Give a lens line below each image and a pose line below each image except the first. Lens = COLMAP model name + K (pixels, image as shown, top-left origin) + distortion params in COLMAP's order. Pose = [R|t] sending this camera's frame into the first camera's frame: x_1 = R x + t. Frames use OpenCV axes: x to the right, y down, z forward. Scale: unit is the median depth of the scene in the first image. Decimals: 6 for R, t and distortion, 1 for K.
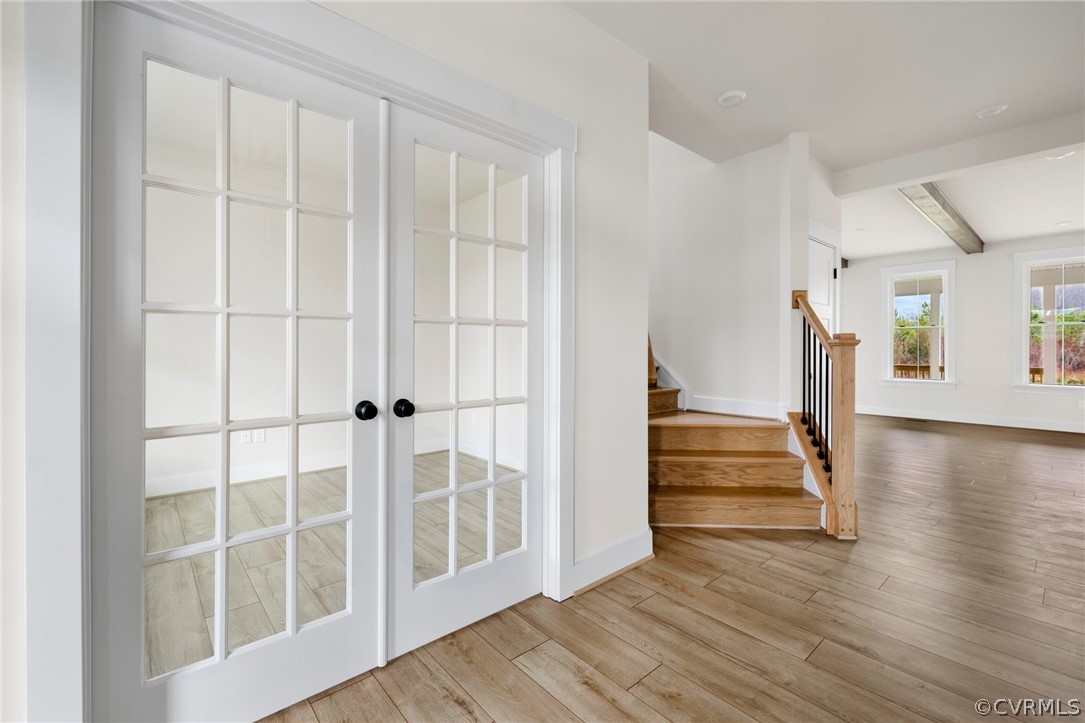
lens RADIAL K [[465.3, 0, 547.5], [0, 465.3, 345.6], [0, 0, 1]] dist [0.003875, -0.000093]
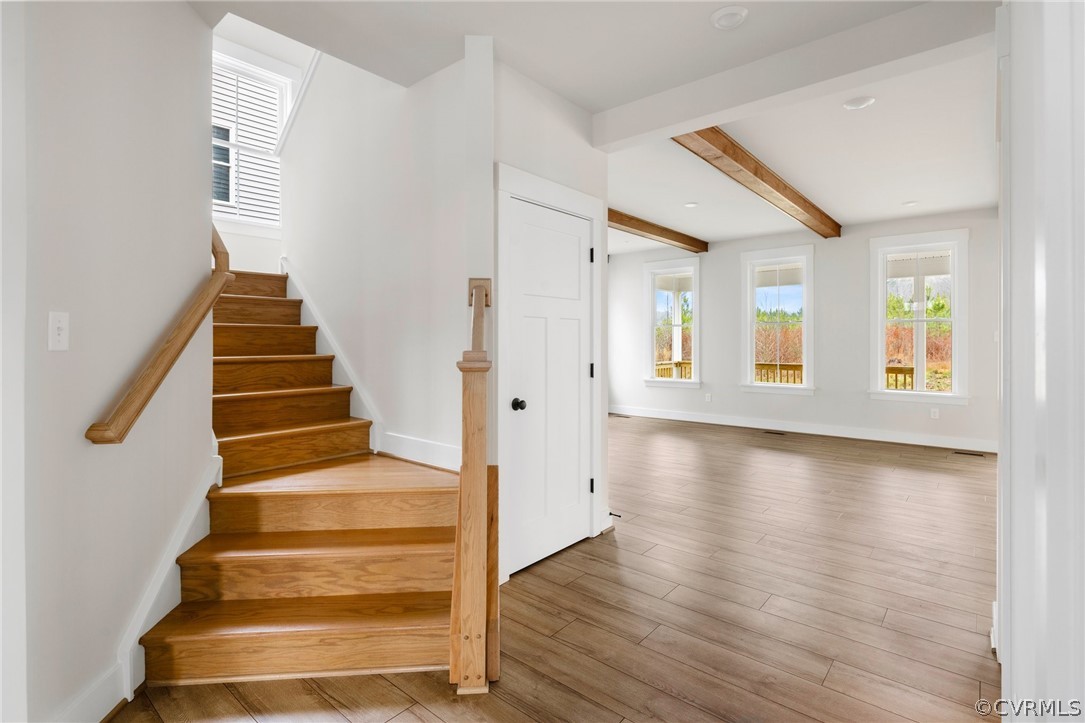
lens RADIAL K [[522.6, 0, 539.1], [0, 522.6, 337.4], [0, 0, 1]] dist [-0.004220, 0.000241]
pose [[0.990136, -0.003132, 0.140077, 0.551720], [0.002908, 0.999994, 0.001803, -0.038973], [-0.140082, -0.001378, 0.990139, 0.280057]]
